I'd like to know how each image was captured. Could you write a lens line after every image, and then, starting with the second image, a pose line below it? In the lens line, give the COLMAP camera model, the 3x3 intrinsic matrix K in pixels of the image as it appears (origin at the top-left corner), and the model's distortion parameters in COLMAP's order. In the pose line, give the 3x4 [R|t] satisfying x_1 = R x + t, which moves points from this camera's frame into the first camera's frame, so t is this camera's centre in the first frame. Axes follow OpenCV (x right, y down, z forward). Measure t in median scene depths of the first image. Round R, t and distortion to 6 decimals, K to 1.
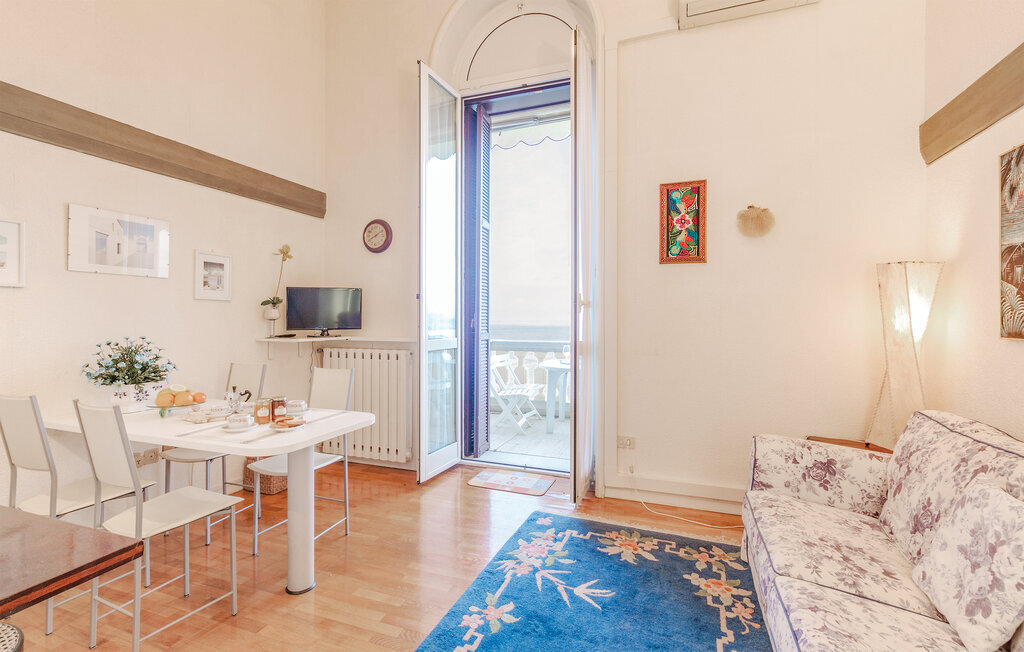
lens RADIAL K [[461.8, 0, 513.1], [0, 461.8, 320.8], [0, 0, 1]] dist [-0.000685, -0.000029]
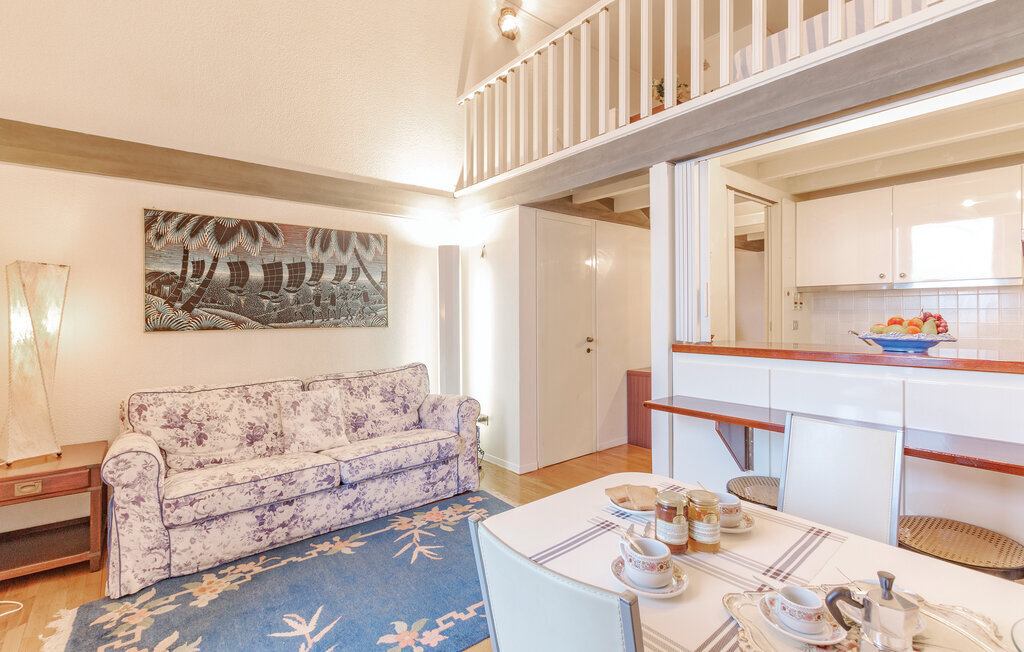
lens RADIAL K [[461.8, 0, 513.8], [0, 461.8, 320.1], [0, 0, 1]] dist [-0.000685, -0.000029]
pose [[-0.871124, 0.002677, 0.491056, -0.685907], [0.008448, 0.999919, 0.009537, -0.006847], [-0.490991, 0.012457, -0.871076, 1.699760]]
